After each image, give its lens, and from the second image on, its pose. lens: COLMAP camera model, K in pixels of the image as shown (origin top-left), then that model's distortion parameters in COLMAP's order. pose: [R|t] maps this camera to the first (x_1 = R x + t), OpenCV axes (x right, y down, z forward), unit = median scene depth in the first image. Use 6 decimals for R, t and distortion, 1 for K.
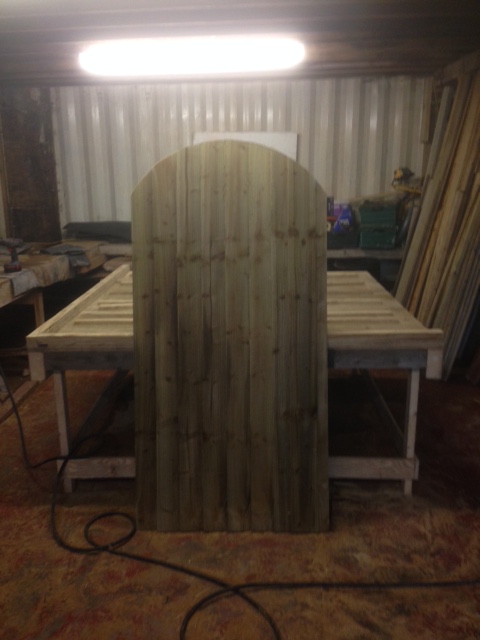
lens RADIAL K [[606.2, 0, 240.0], [0, 606.2, 320.0], [0, 0, 1]] dist [0.120293, -0.004638]
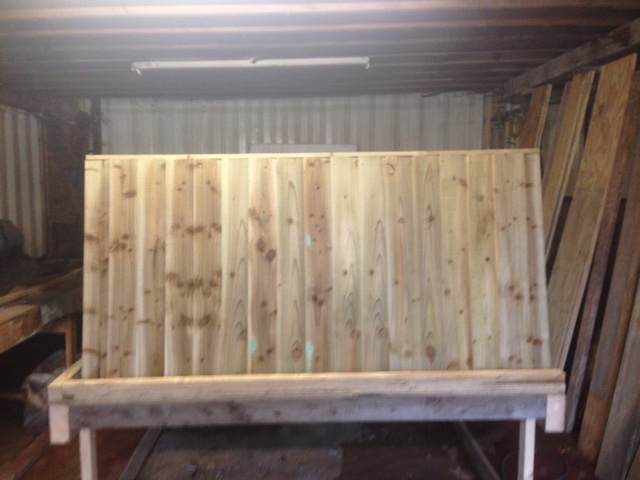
lens RADIAL K [[606.2, 0, 320.0], [0, 606.2, 240.0], [0, 0, 1]] dist [0.120293, -0.004638]
pose [[0.998717, -0.003246, 0.050528, -0.035636], [0.010424, 0.989748, -0.142443, -0.040104], [-0.049548, 0.142787, 0.988513, 0.156072]]
